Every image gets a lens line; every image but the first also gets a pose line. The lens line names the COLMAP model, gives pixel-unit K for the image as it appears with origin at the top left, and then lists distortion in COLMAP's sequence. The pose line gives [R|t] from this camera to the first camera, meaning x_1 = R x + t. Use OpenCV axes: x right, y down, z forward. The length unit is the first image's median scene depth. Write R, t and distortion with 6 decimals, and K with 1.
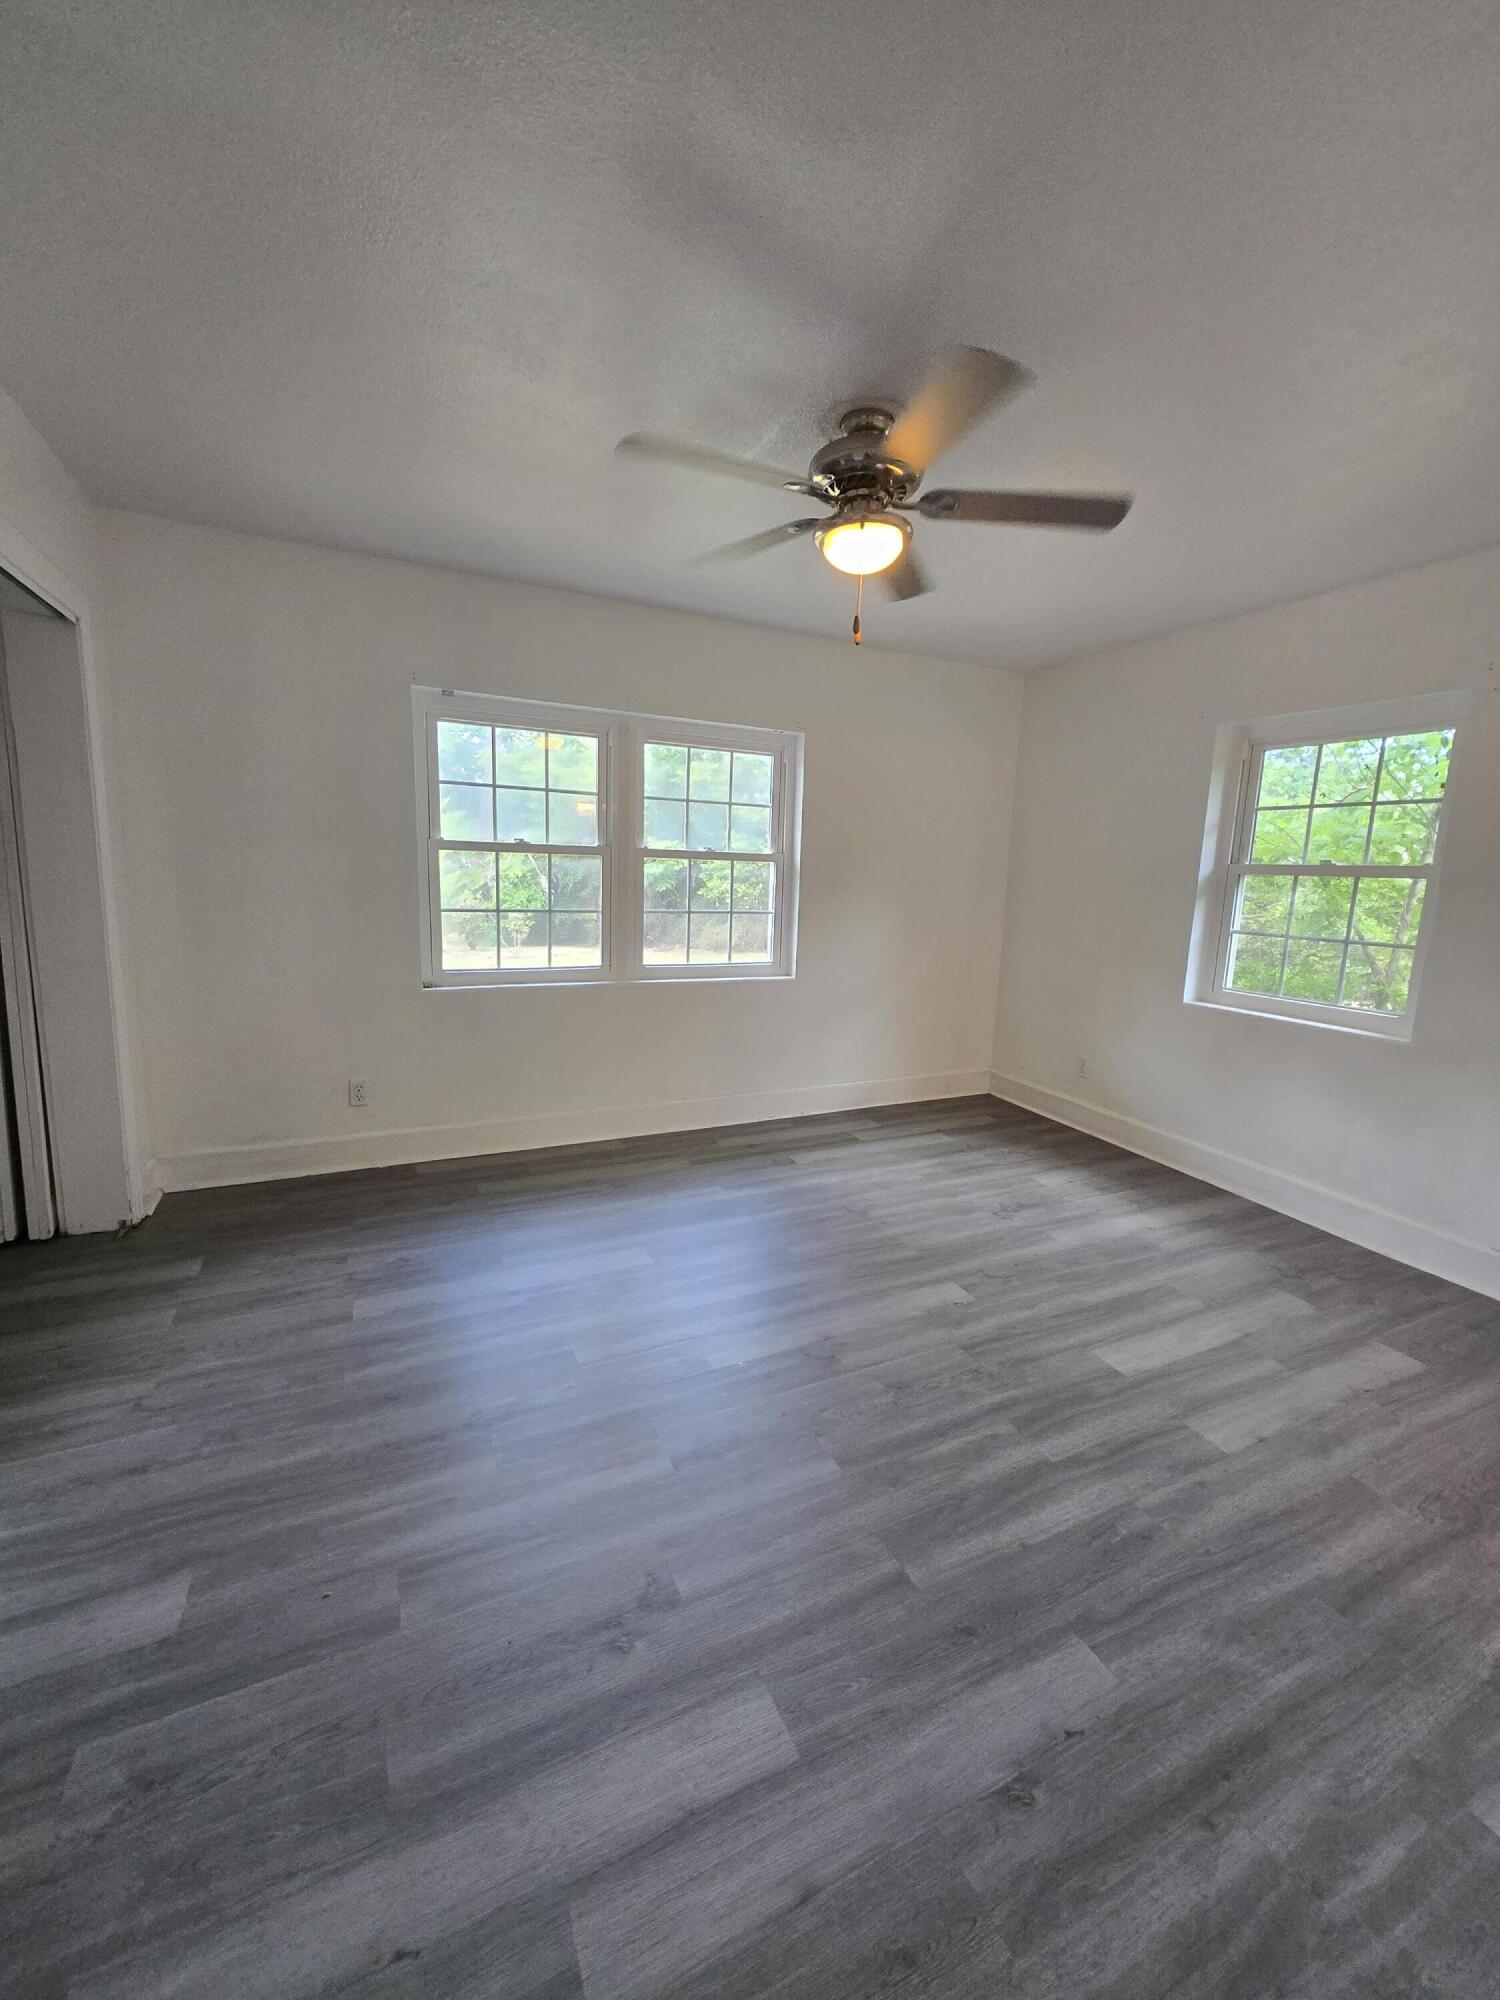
lens RADIAL K [[782.6, 0, 742.5], [0, 782.6, 997.7], [0, 0, 1]] dist [0.000808, 0.000521]
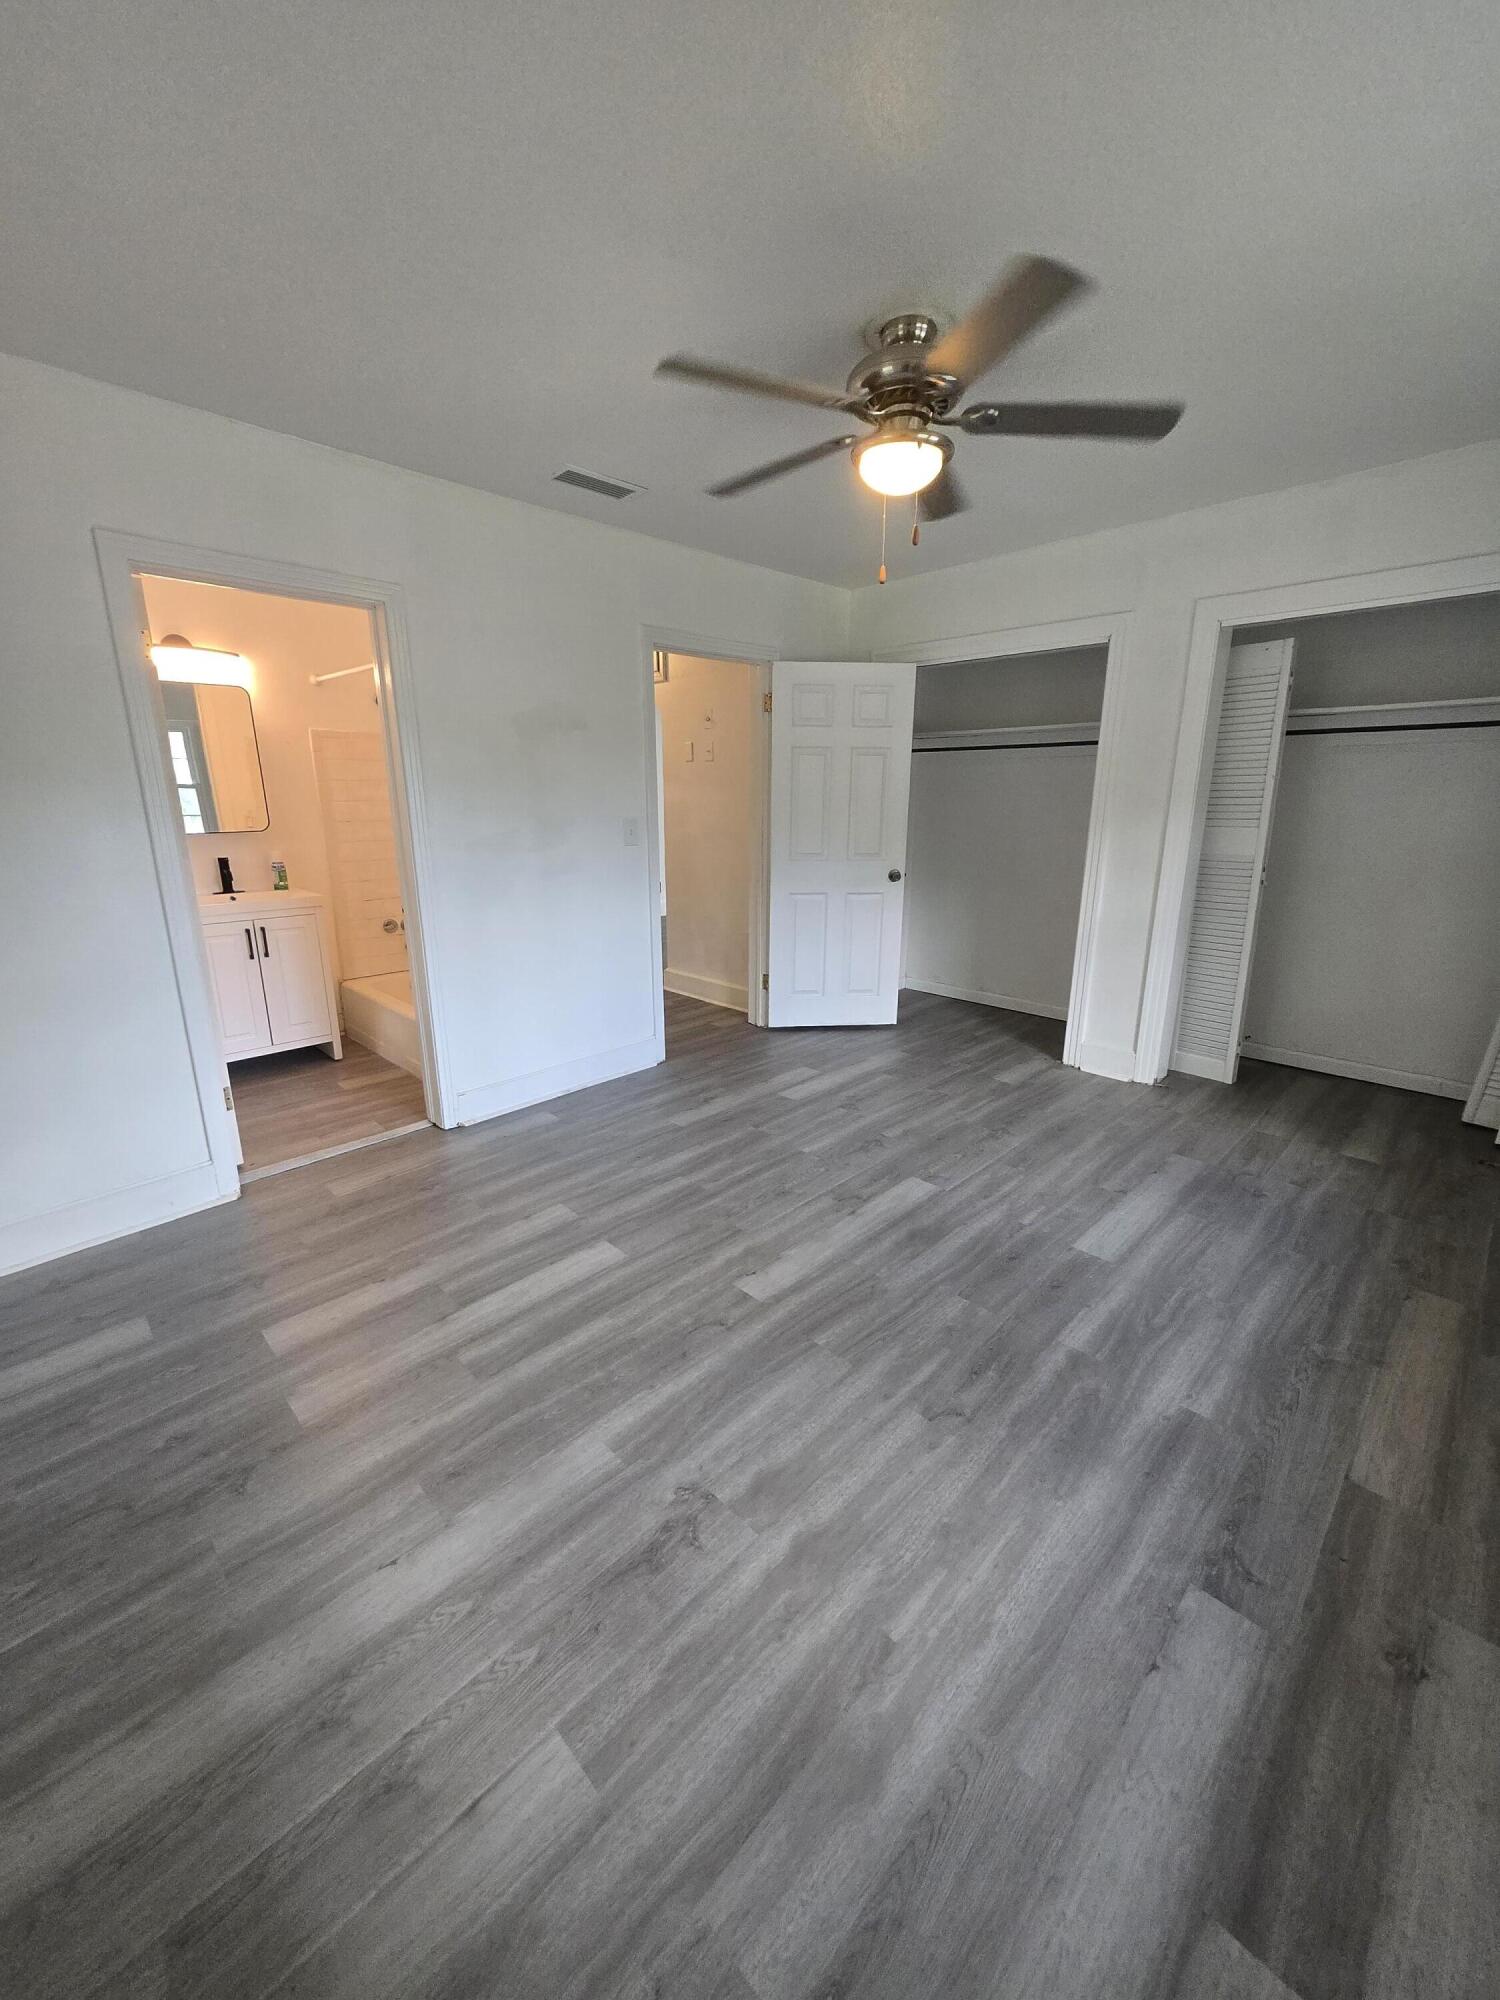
lens RADIAL K [[782.6, 0, 742.5], [0, 782.6, 997.7], [0, 0, 1]] dist [0.000808, 0.000521]
pose [[-0.944078, 0.056454, -0.324853, 0.567416], [-0.079953, 0.916633, 0.391651, -0.270856], [0.319882, 0.395722, -0.860860, 1.664557]]
